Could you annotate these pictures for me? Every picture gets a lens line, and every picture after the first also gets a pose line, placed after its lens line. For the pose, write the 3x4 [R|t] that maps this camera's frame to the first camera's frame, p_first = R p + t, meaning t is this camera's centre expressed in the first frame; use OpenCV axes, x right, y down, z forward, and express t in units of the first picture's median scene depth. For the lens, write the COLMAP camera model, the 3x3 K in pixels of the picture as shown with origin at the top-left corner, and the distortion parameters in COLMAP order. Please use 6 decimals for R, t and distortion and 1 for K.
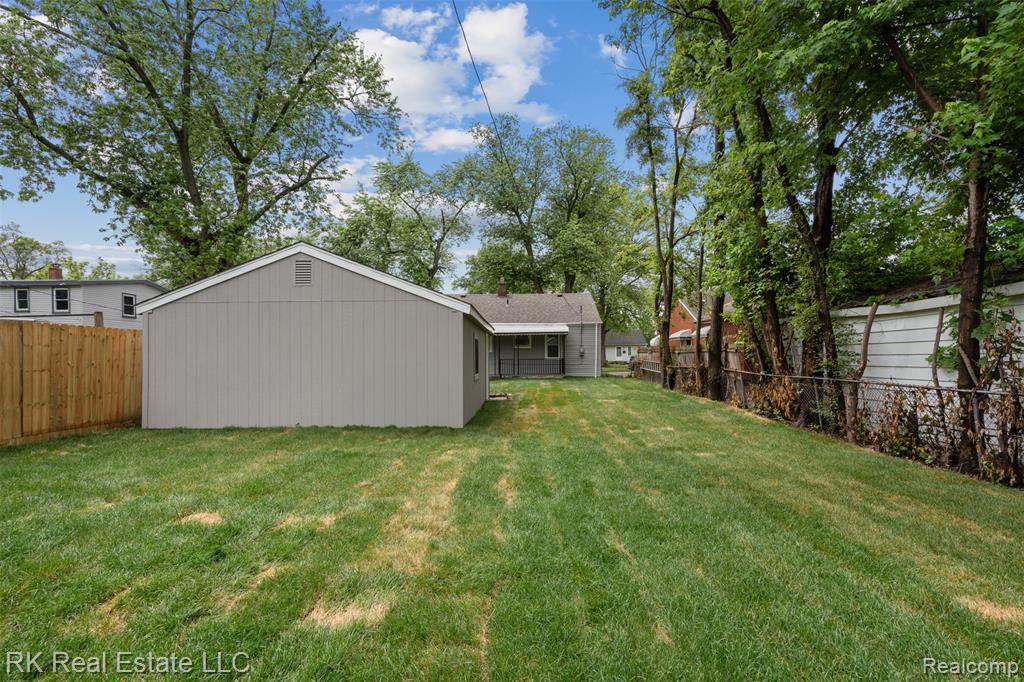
lens RADIAL K [[471.2, 0, 513.2], [0, 471.2, 352.7], [0, 0, 1]] dist [-0.002852, 0.000777]
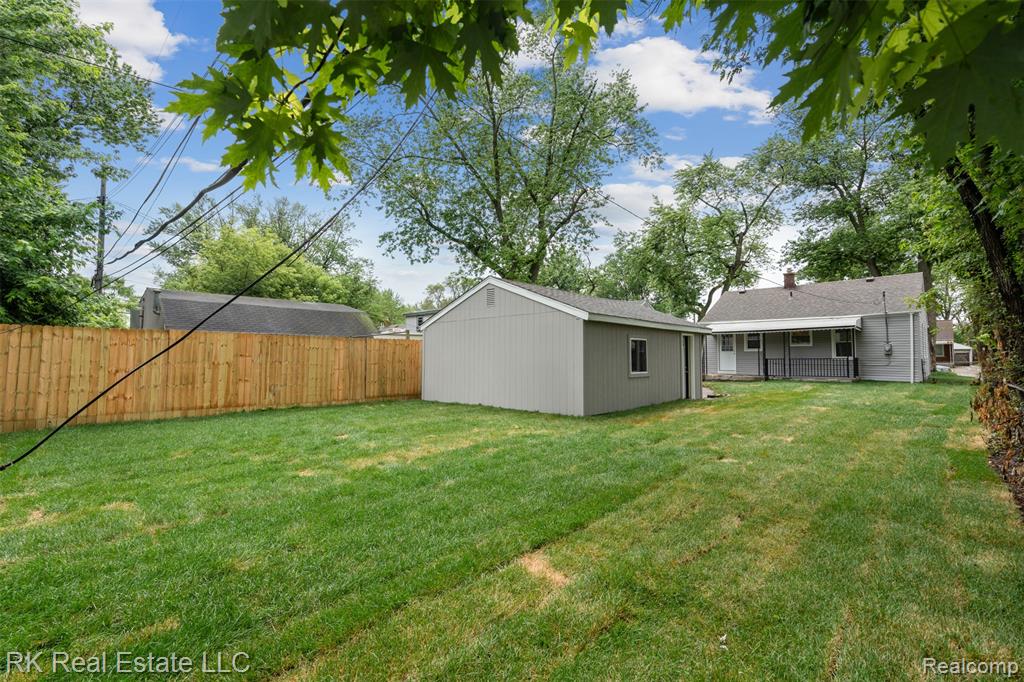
lens RADIAL K [[459.6, 0, 505.4], [0, 459.6, 324.5], [0, 0, 1]] dist [-0.001018, 0.000132]
pose [[0.730645, -0.047960, -0.681071, 0.215168], [0.006852, 0.997995, -0.062927, 0.000296], [0.682723, 0.041310, 0.729509, 0.005320]]
